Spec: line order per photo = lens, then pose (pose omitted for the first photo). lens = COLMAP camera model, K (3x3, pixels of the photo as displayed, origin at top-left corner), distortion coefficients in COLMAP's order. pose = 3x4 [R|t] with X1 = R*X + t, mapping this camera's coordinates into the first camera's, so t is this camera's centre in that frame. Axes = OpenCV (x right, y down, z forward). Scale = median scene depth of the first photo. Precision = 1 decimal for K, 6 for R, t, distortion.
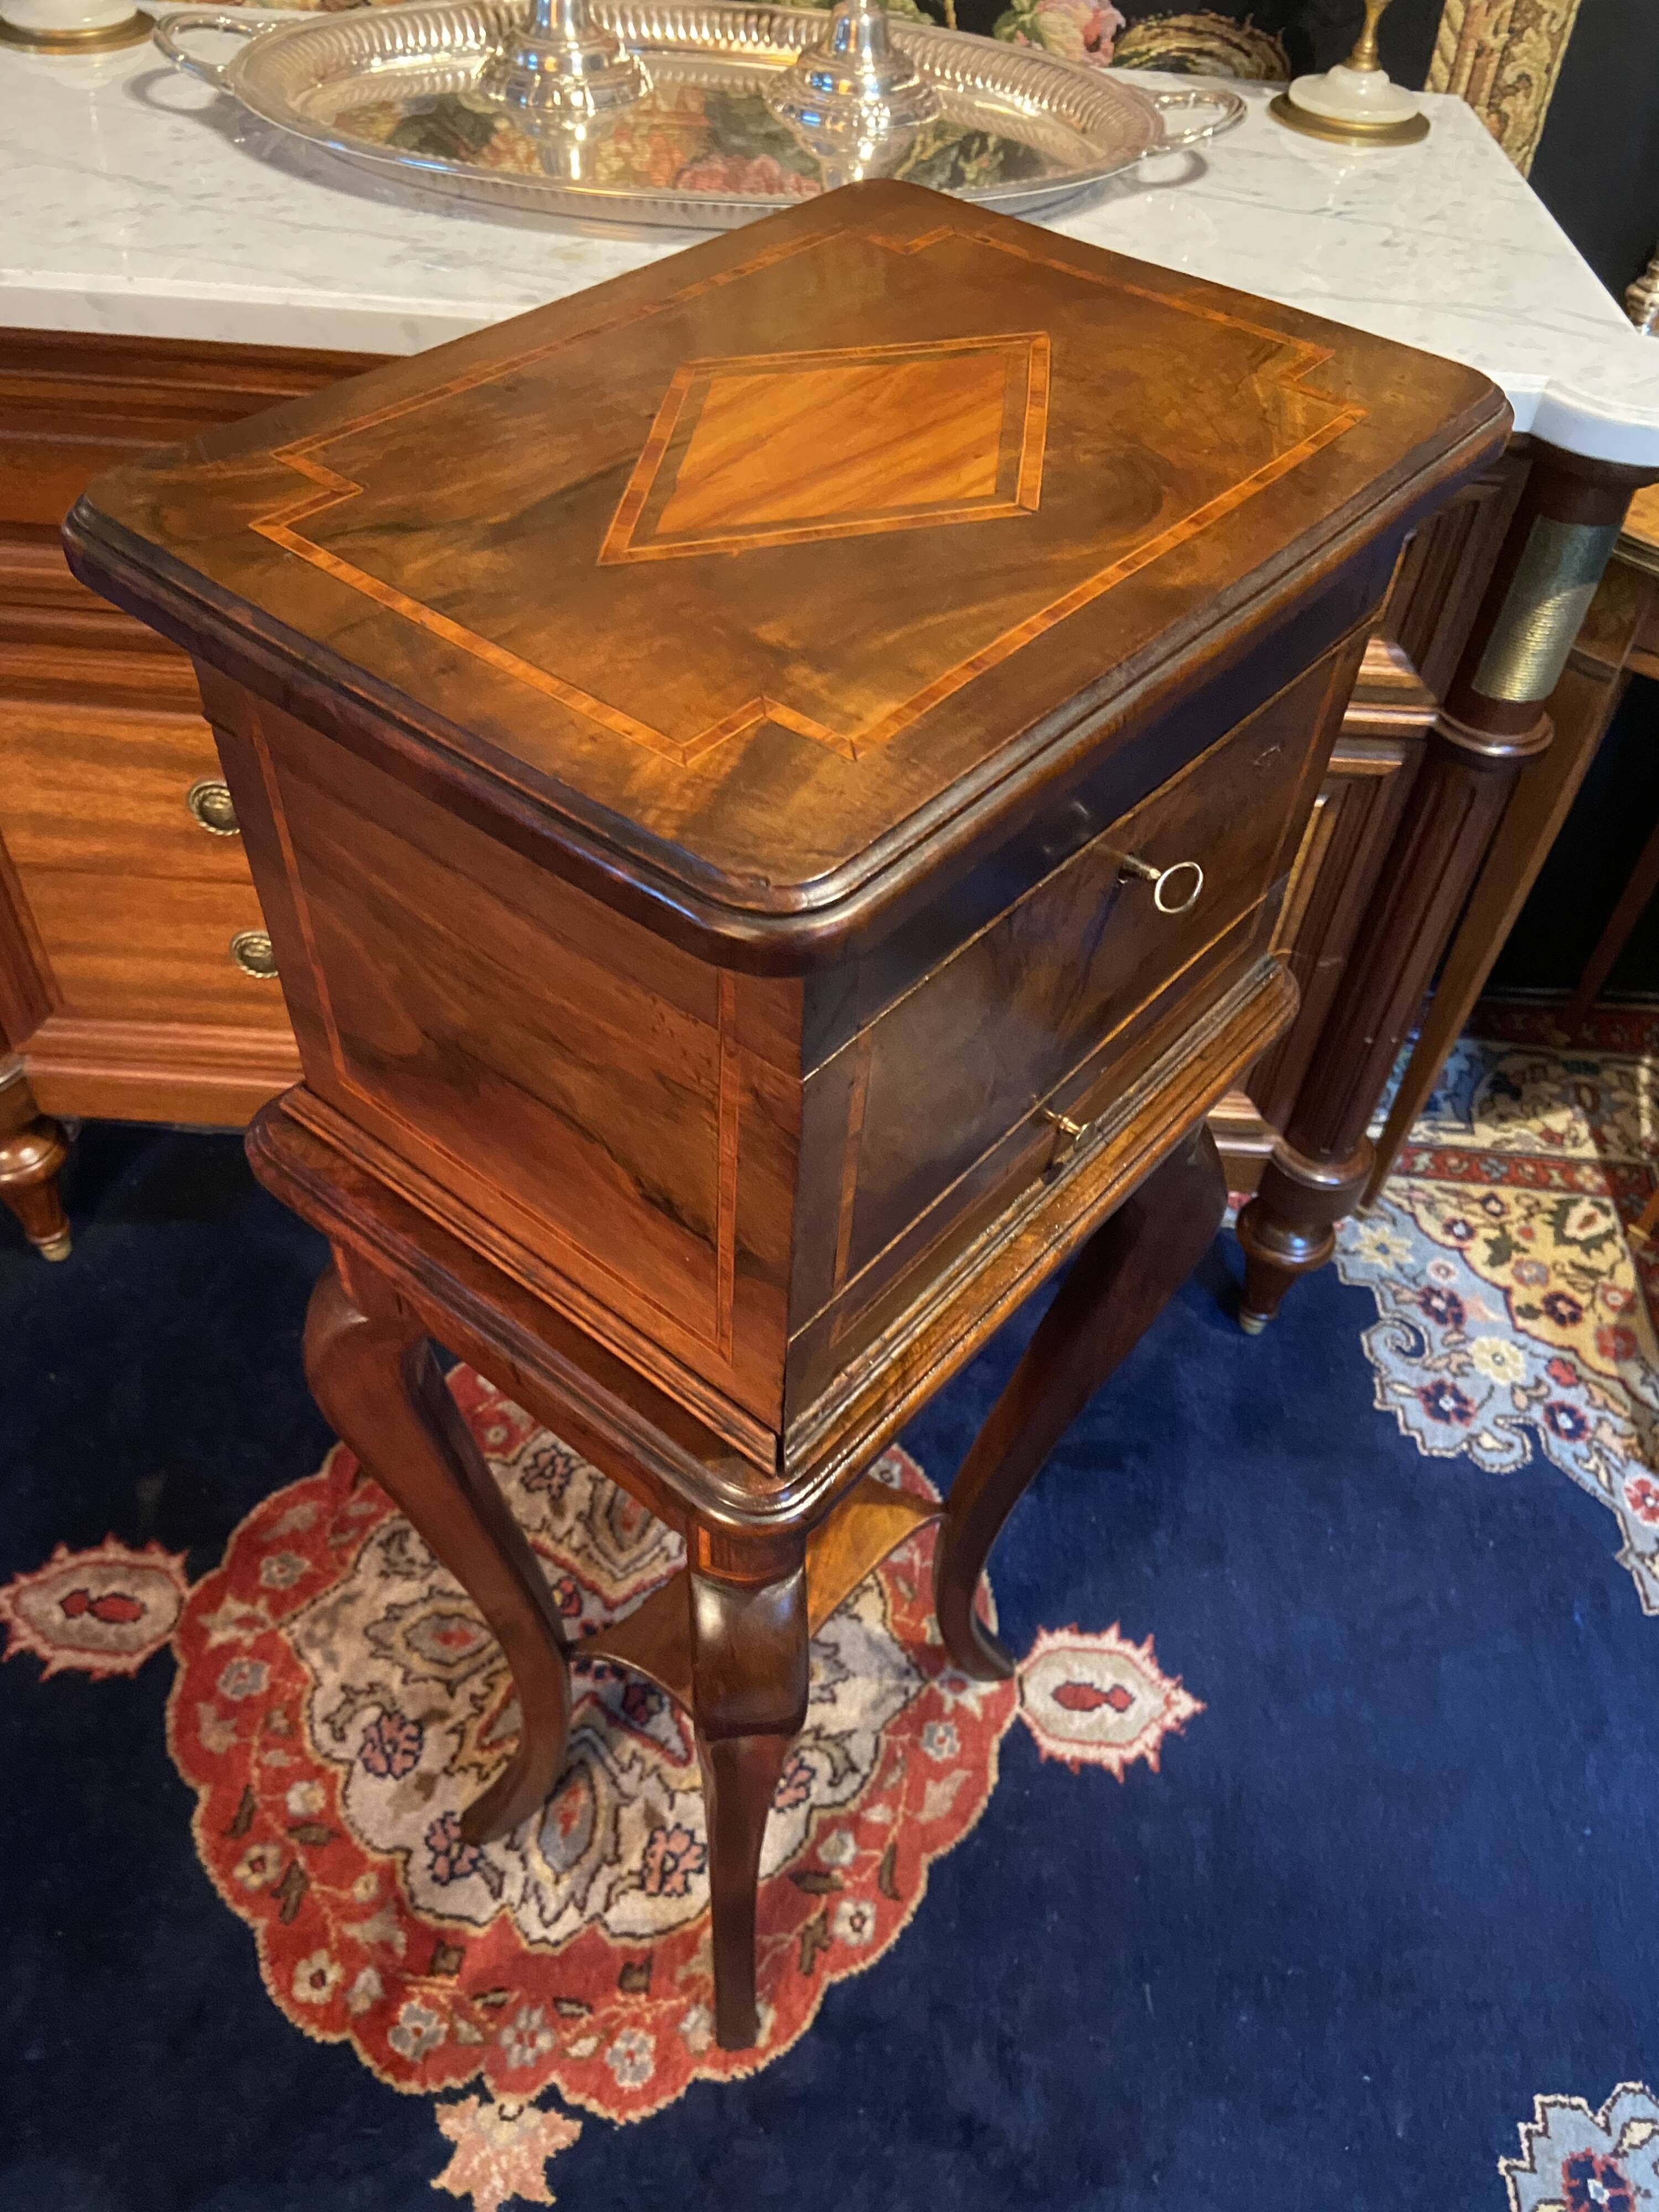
lens RADIAL K [[1654.8, 0, 825.7], [0, 1654.8, 1091.8], [0, 0, 1]] dist [0.135377, -0.179360]
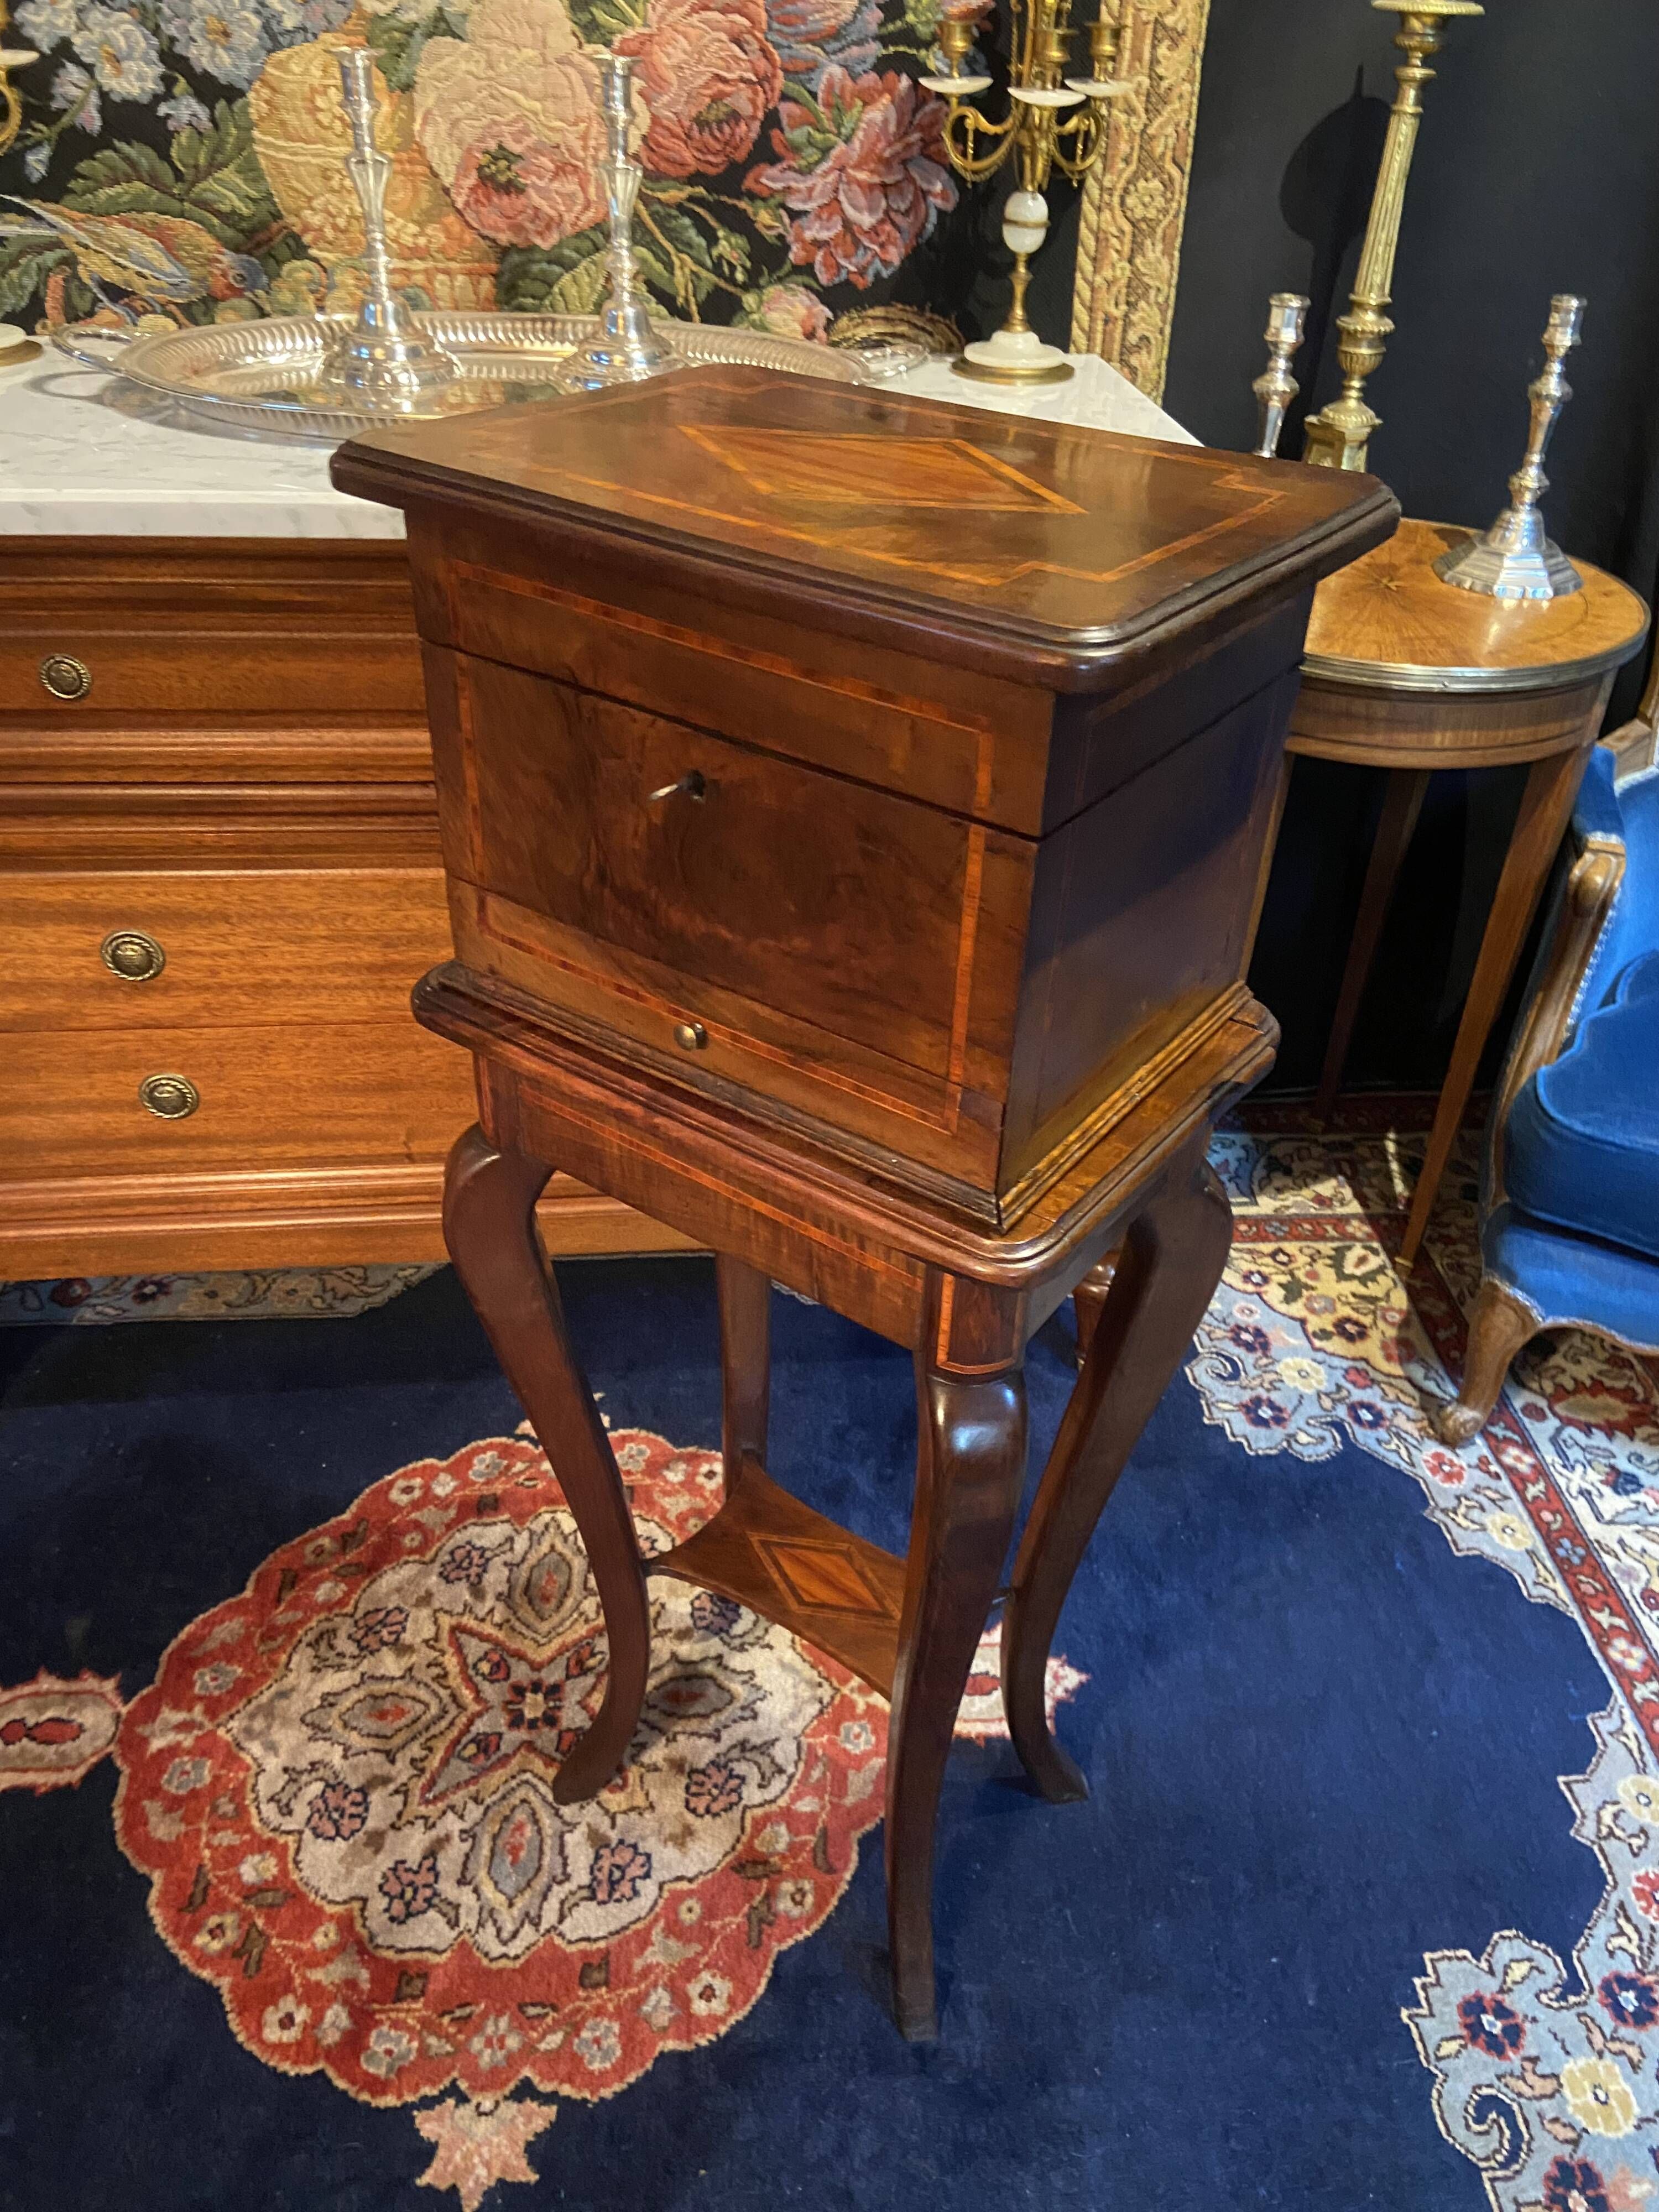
lens RADIAL K [[1646.5, 0, 843.1], [0, 1646.5, 1128.0], [0, 0, 1]] dist [0.135321, -0.178467]
pose [[0.988417, -0.103024, 0.111432, -0.020128], [0.121583, 0.977000, -0.175180, 0.191650], [-0.090821, 0.186700, 0.978210, -0.126962]]
